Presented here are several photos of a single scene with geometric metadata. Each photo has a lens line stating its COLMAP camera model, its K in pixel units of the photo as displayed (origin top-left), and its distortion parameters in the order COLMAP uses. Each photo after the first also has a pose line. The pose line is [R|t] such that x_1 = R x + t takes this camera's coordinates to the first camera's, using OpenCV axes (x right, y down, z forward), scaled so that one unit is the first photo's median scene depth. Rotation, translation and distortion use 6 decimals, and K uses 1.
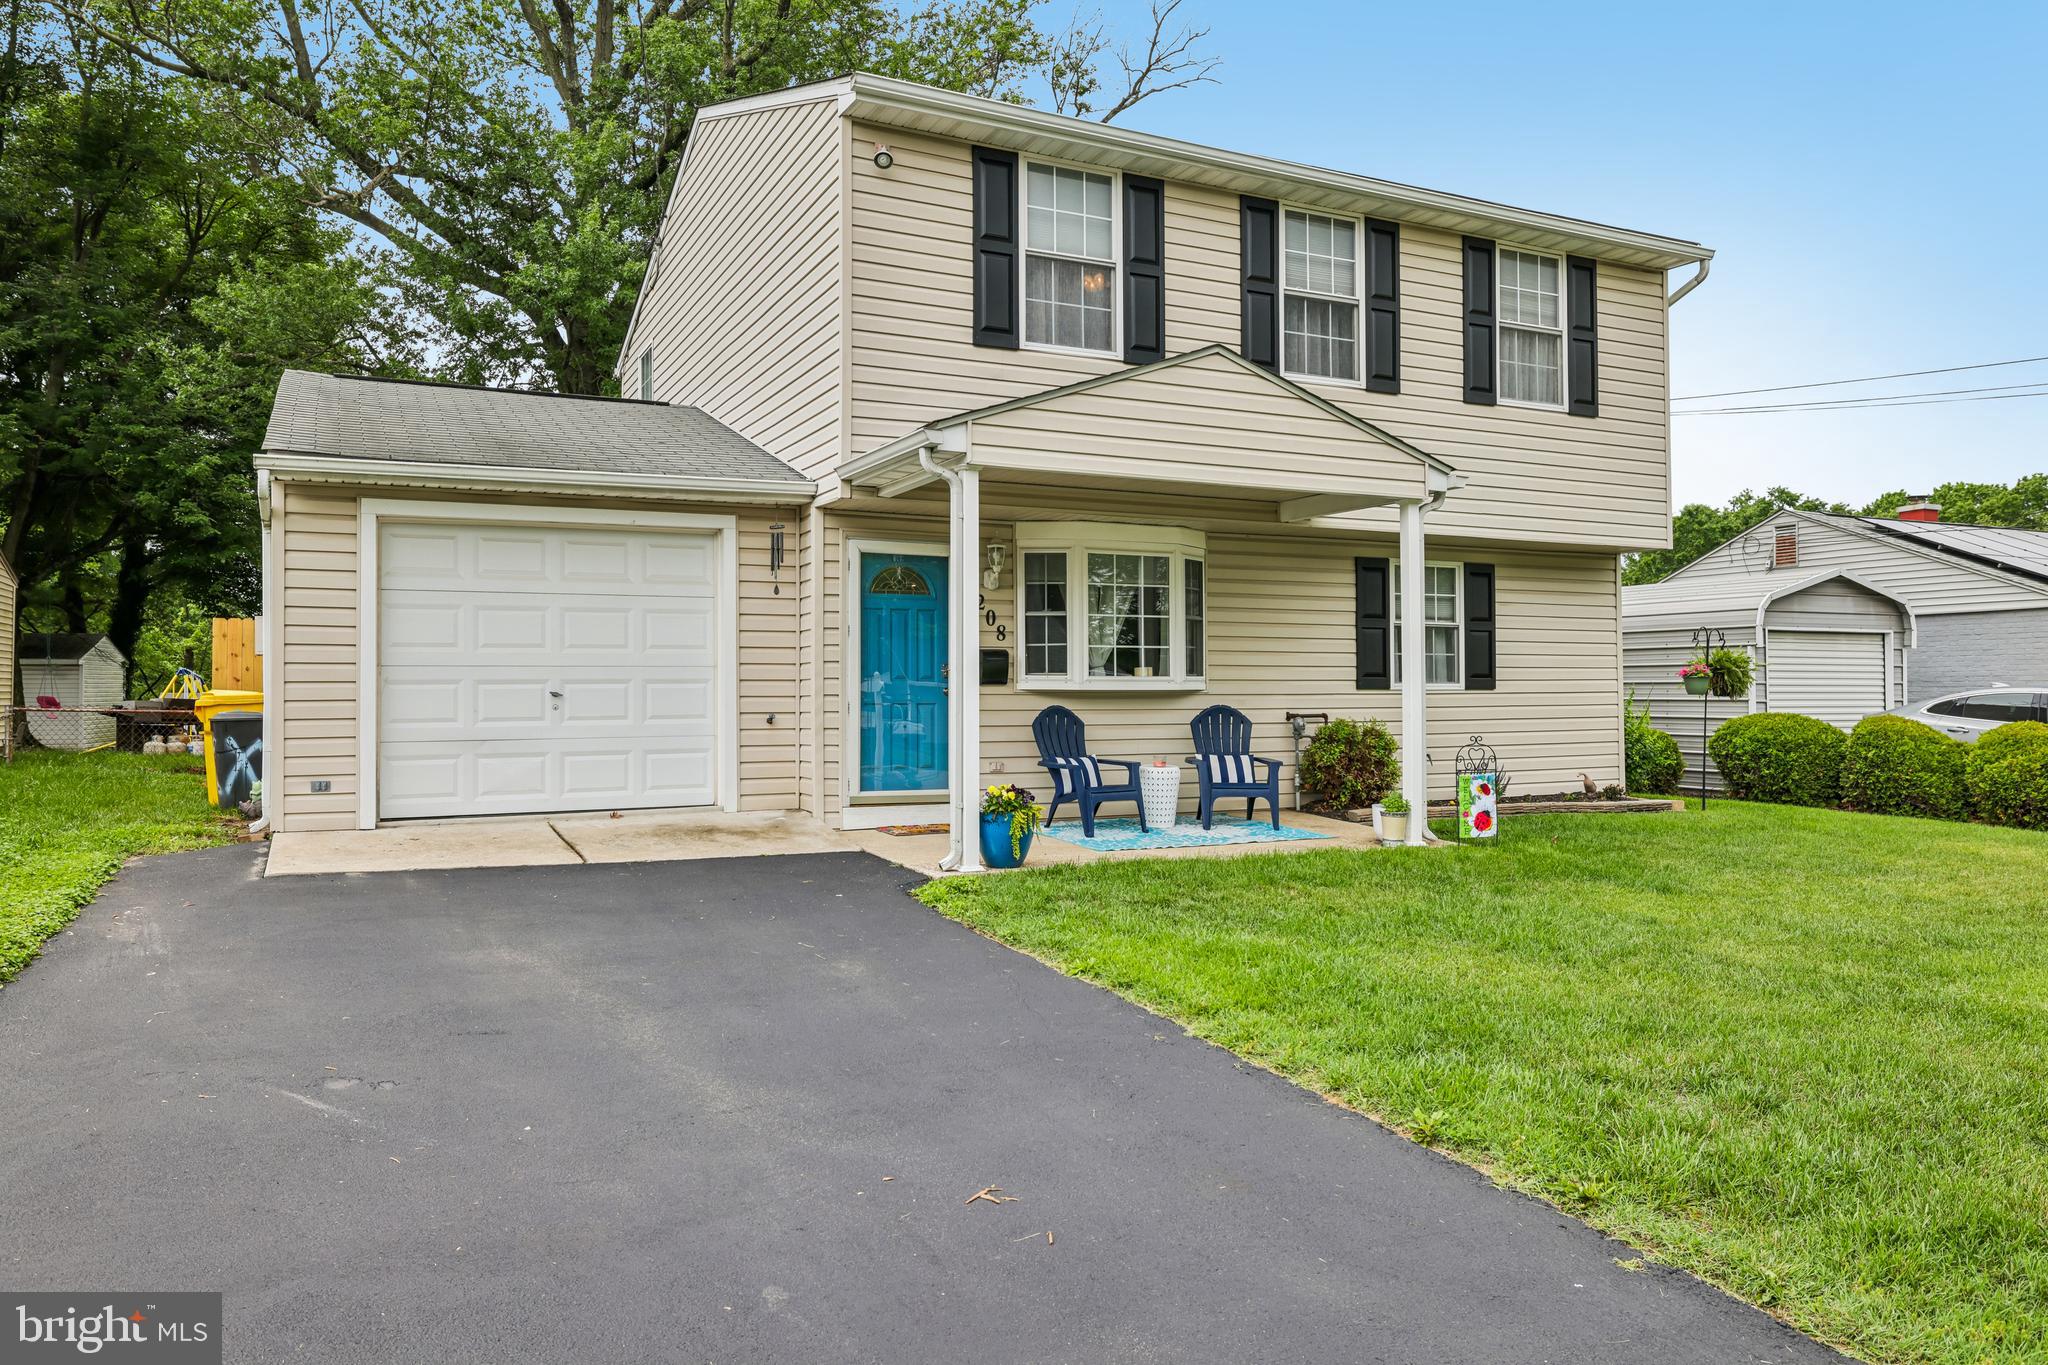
lens RADIAL K [[1394.5, 0, 1025.9], [0, 1394.5, 686.1], [0, 0, 1]] dist [-0.004201, -0.000572]
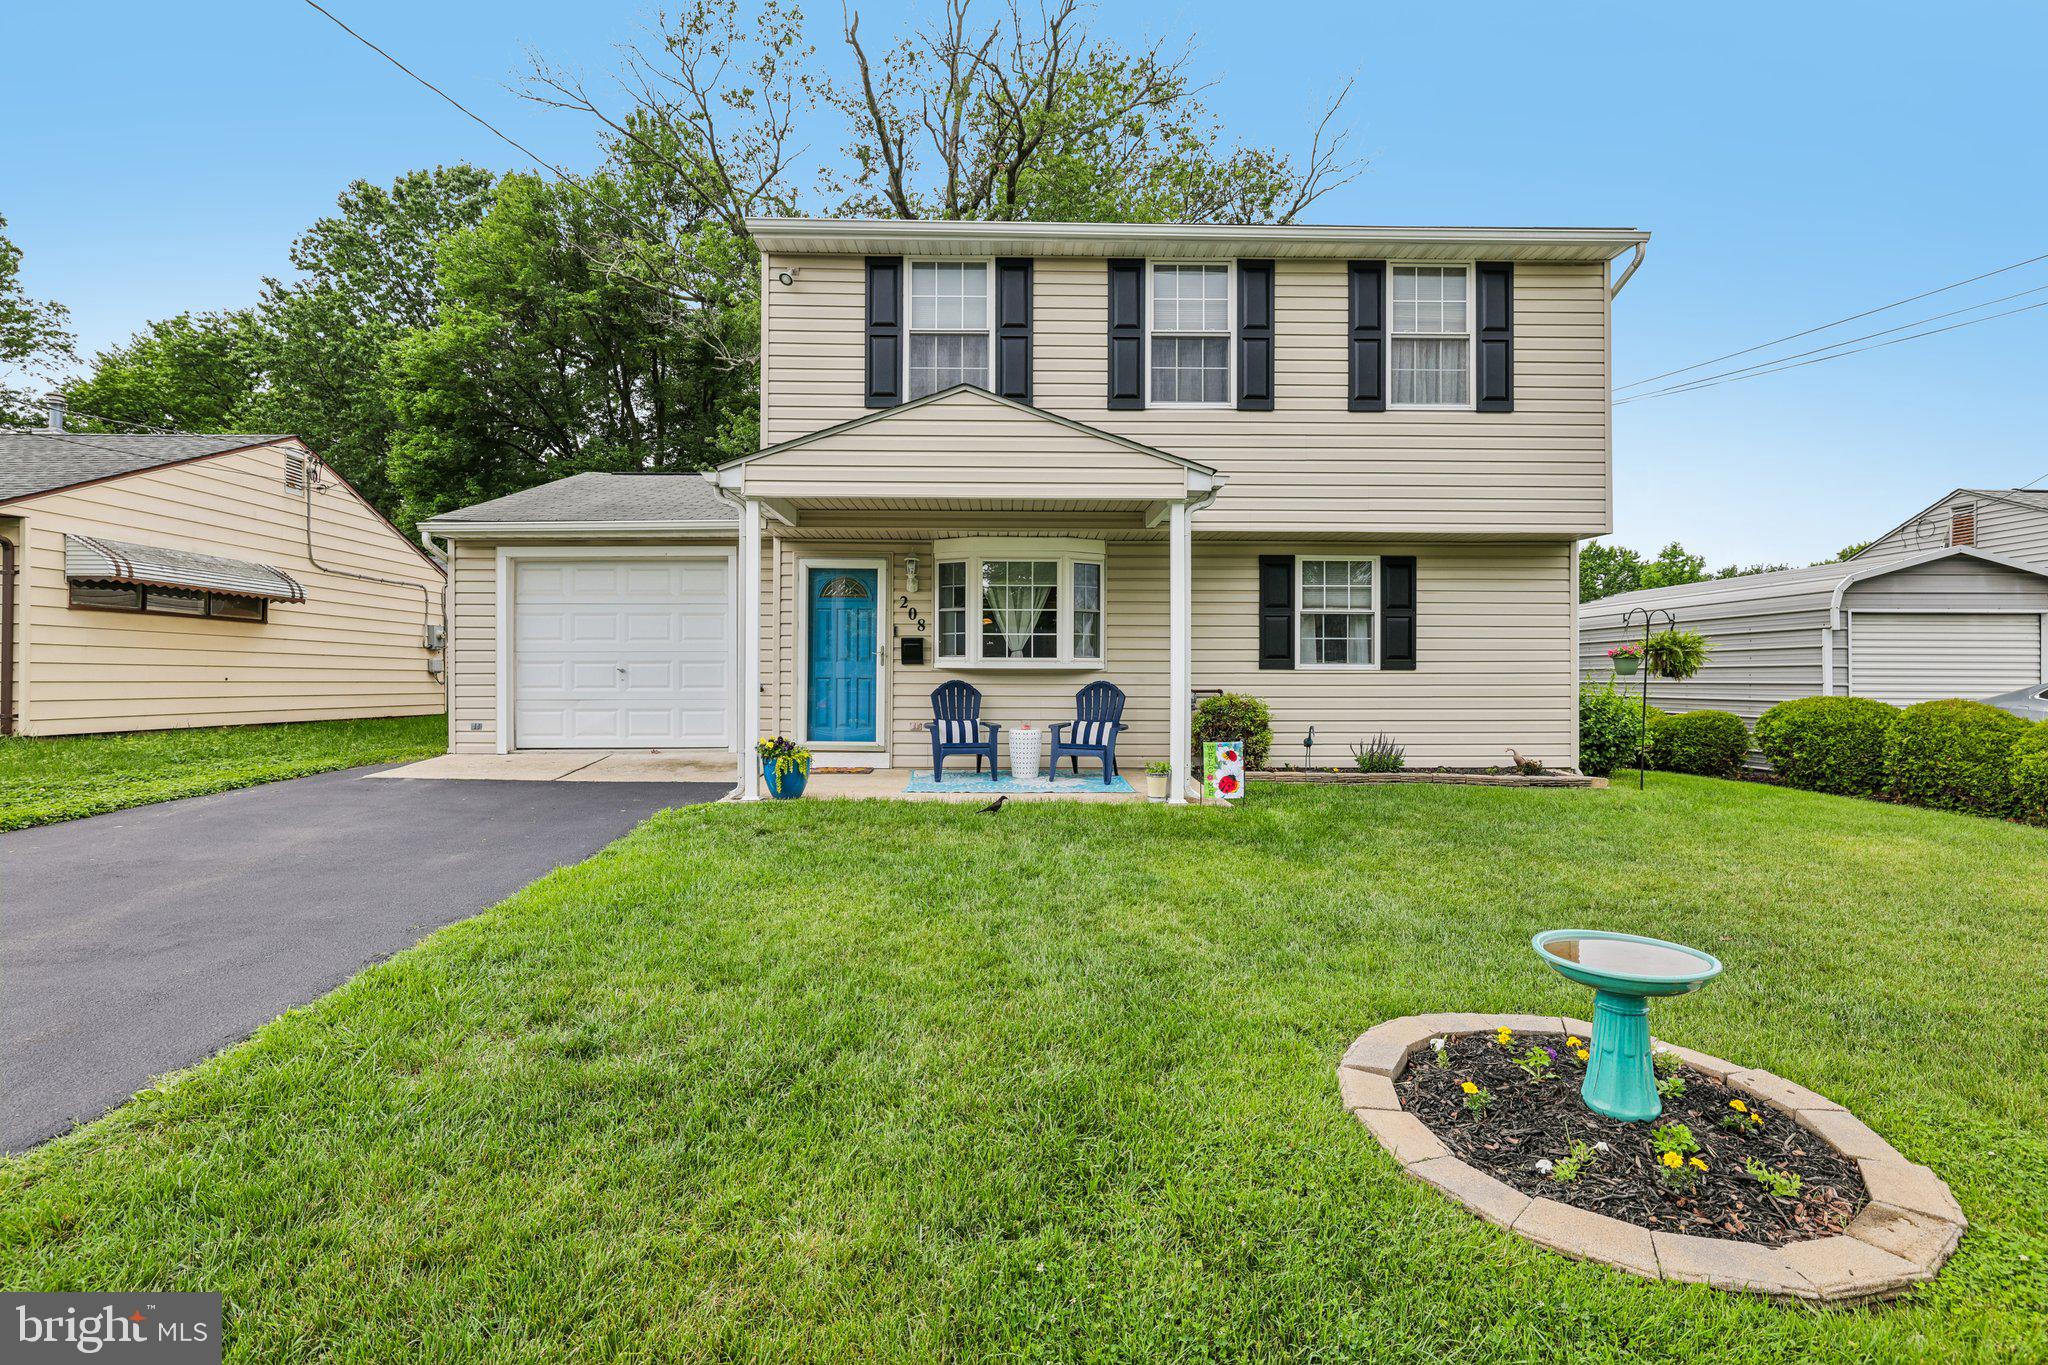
lens RADIAL K [[973.1, 0, 1033.0], [0, 973.1, 684.8], [0, 0, 1]] dist [-0.009589, -0.001898]
pose [[0.904800, 0.008842, -0.425746, 0.447072], [-0.002941, 0.999890, 0.014516, 0.004419], [0.425827, -0.011882, 0.904726, 0.202323]]
